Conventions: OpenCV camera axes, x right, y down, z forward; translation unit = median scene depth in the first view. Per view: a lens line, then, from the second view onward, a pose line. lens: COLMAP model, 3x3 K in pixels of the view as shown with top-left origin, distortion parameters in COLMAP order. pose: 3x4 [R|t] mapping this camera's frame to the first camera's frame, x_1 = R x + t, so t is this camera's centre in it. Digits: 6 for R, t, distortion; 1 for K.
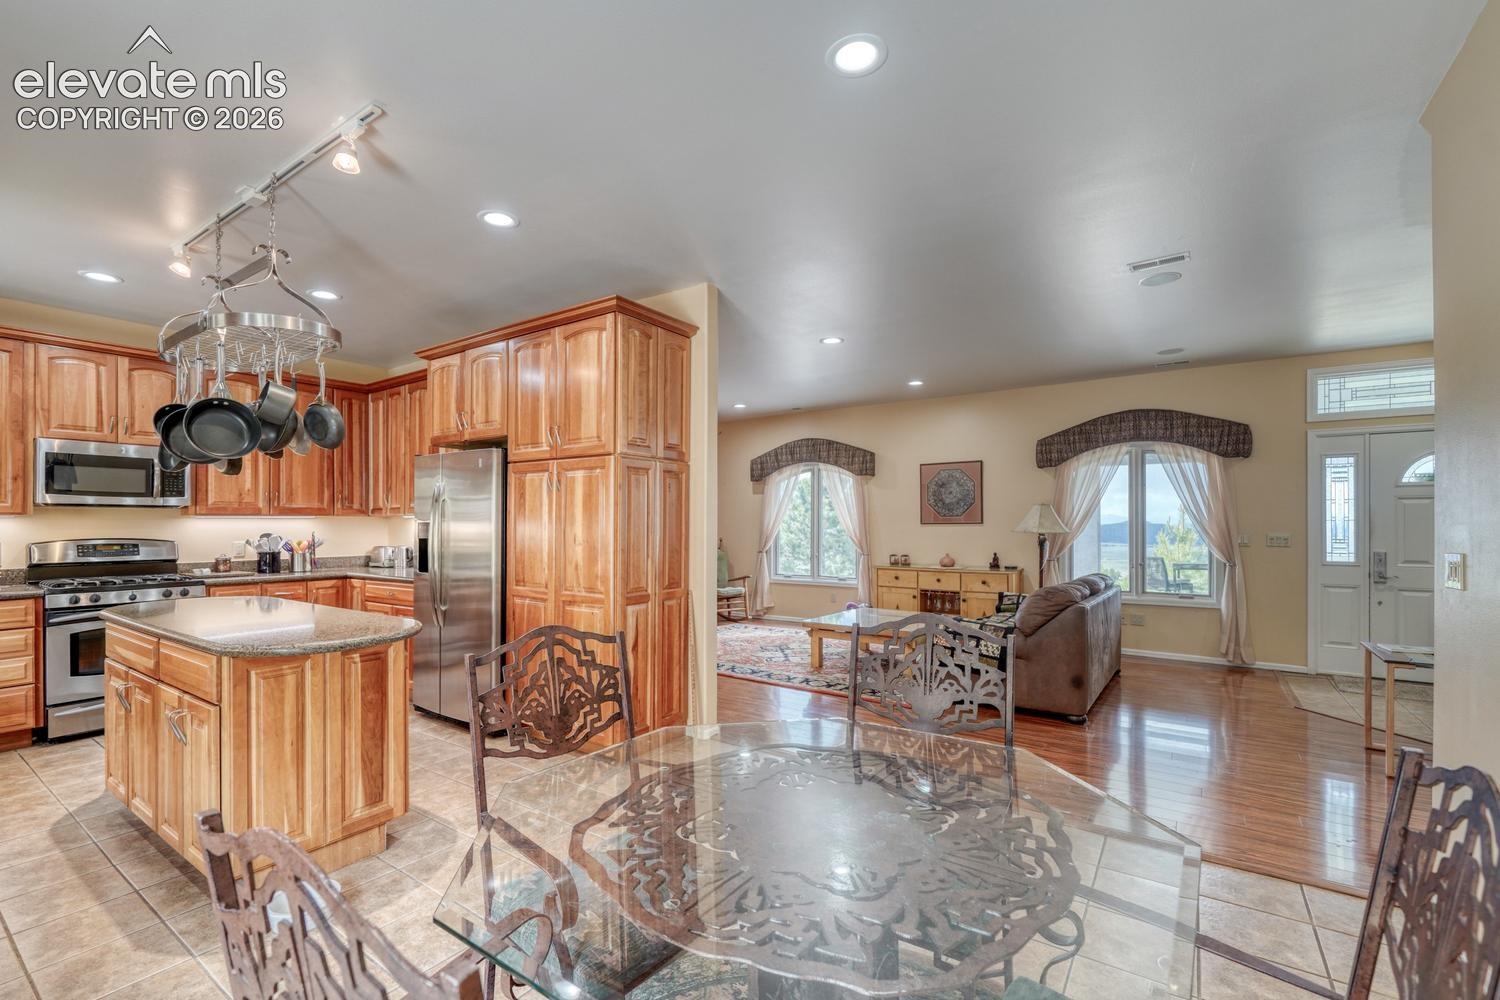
lens RADIAL K [[643.7, 0, 733.9], [0, 643.7, 522.4], [0, 0, 1]] dist [-0.002014, 0.000138]
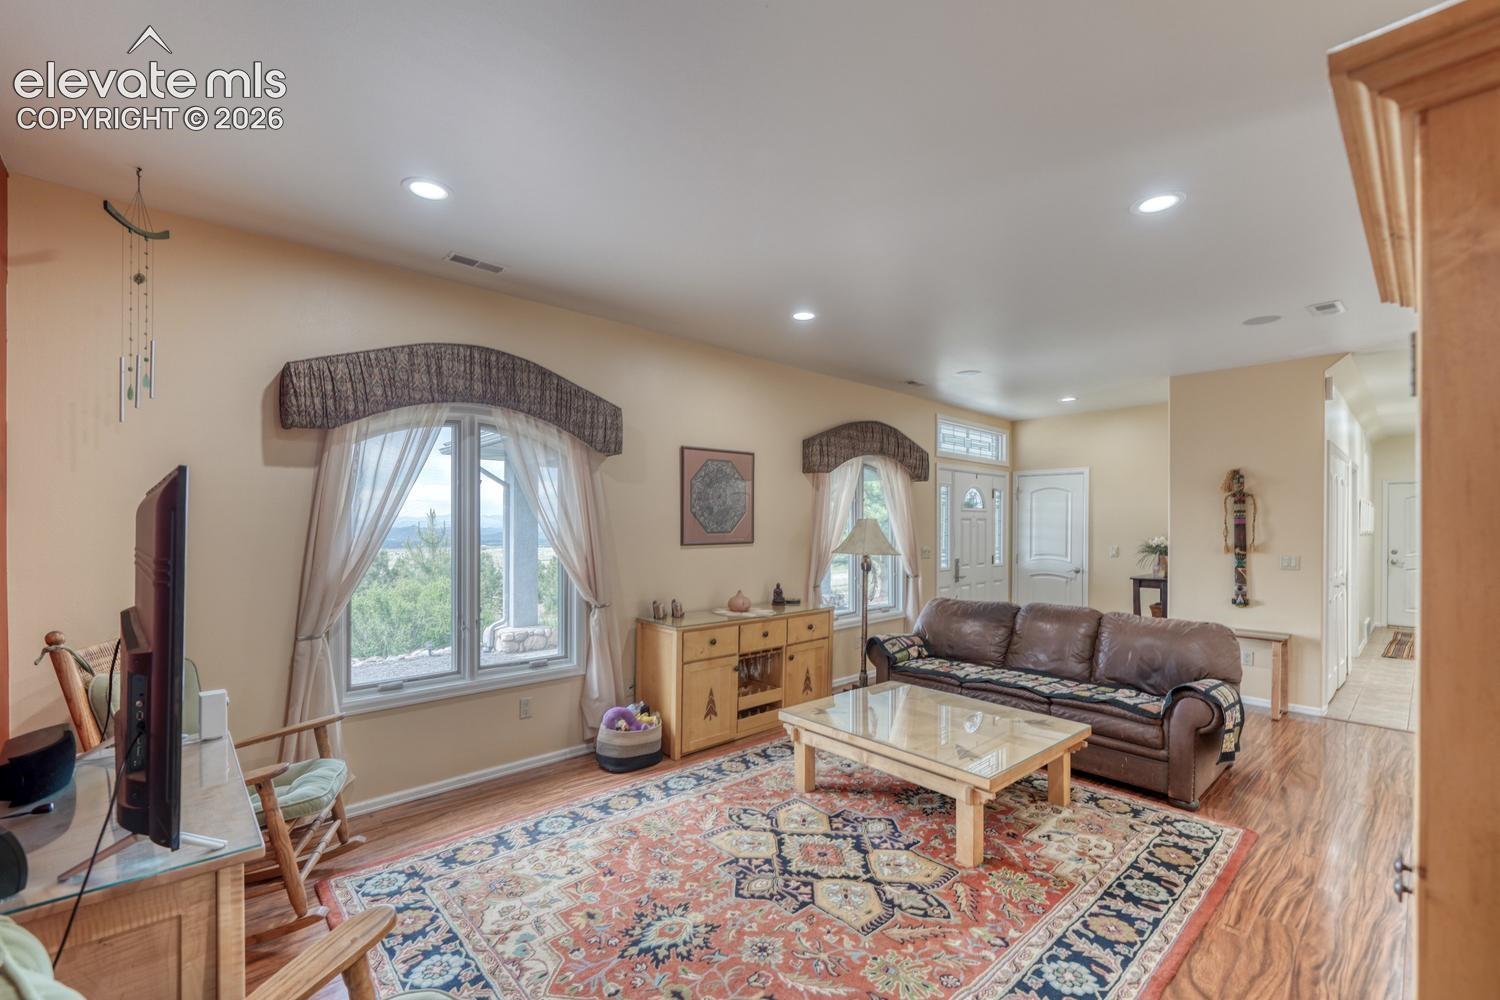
lens RADIAL K [[636.3, 0, 737.4], [0, 636.3, 514.8], [0, 0, 1]] dist [-0.001498, 0.000054]
pose [[0.211659, 0.012942, 0.977258, -0.516306], [-0.006287, 0.999910, -0.011880, -0.035299], [-0.977323, -0.003629, 0.211721, 1.505035]]
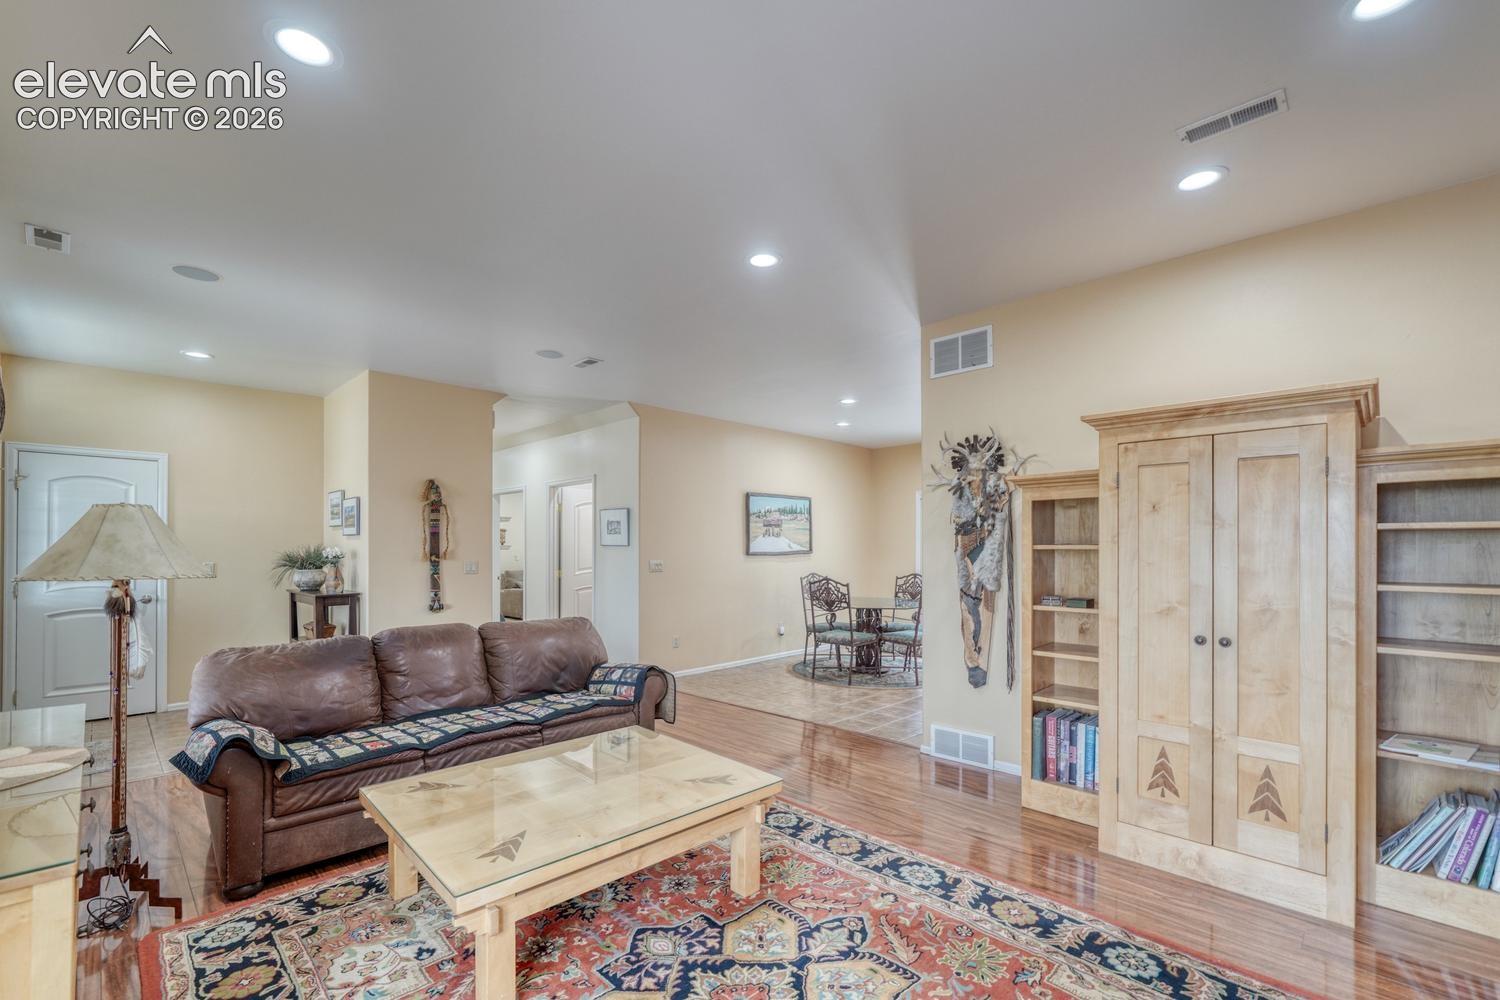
lens RADIAL K [[645.2, 0, 743.4], [0, 645.2, 545.0], [0, 0, 1]] dist [-0.002327, -0.000420]
pose [[-0.986421, 0.002376, 0.164220, 0.084808], [0.001375, 0.999980, -0.006212, -0.003415], [-0.164231, -0.005902, -0.986404, 2.002414]]
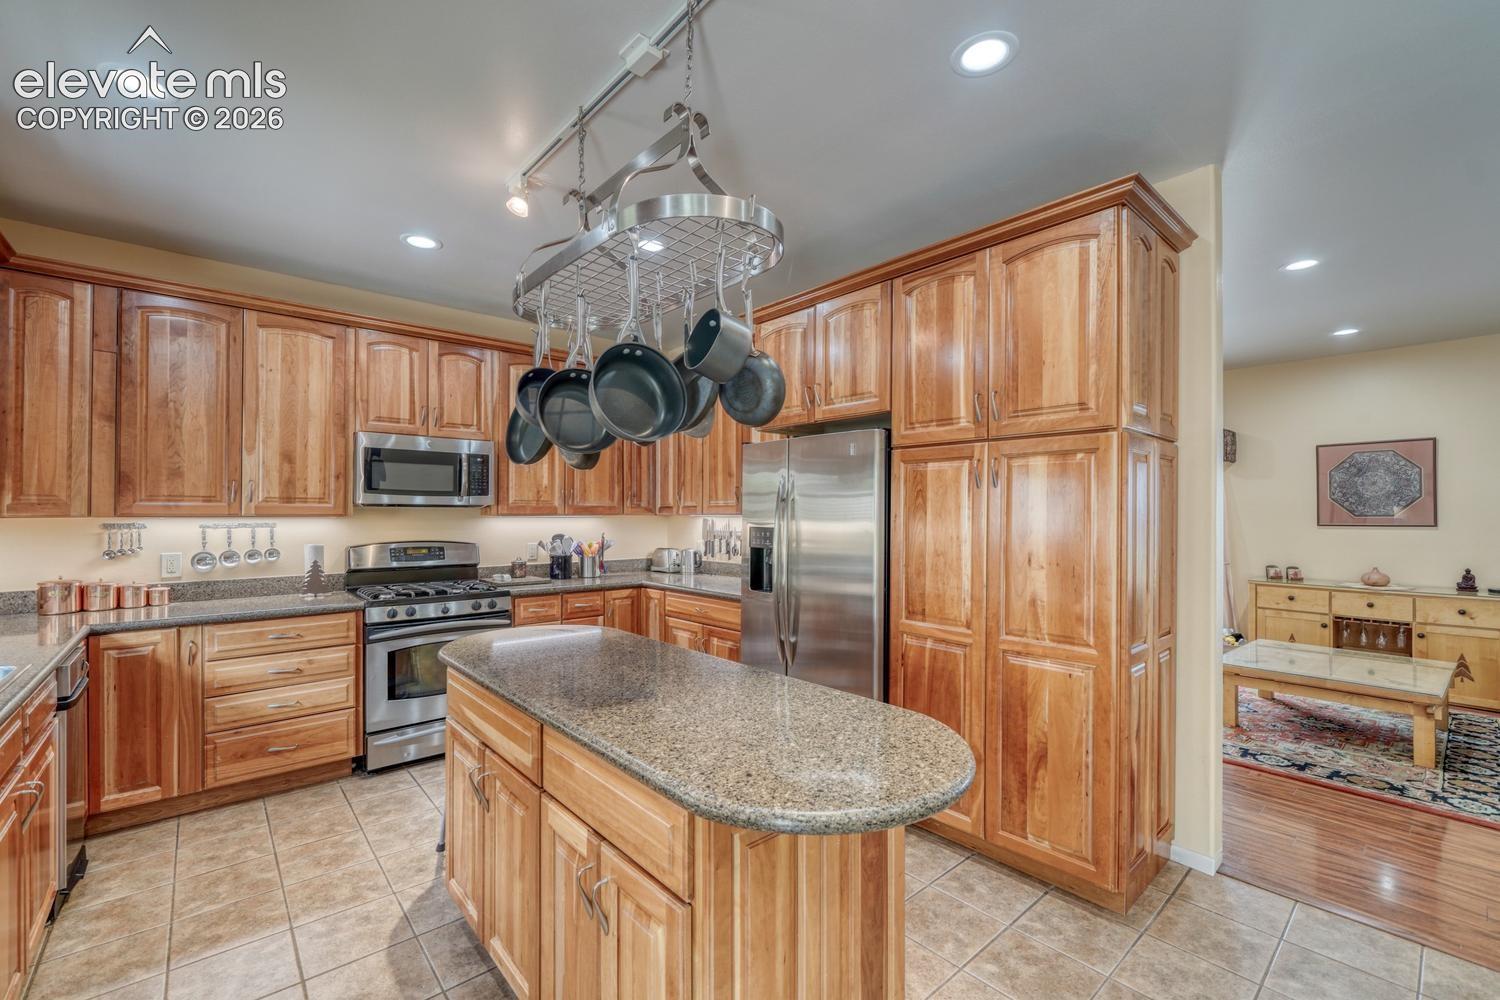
lens RADIAL K [[625.3, 0, 749.2], [0, 625.3, 511.5], [0, 0, 1]] dist [-0.000894, -0.000042]
pose [[0.971784, 0.003159, -0.235853, -0.325373], [-0.003677, 0.999992, -0.001756, -0.018687], [0.235846, 0.002574, 0.971787, 0.262589]]
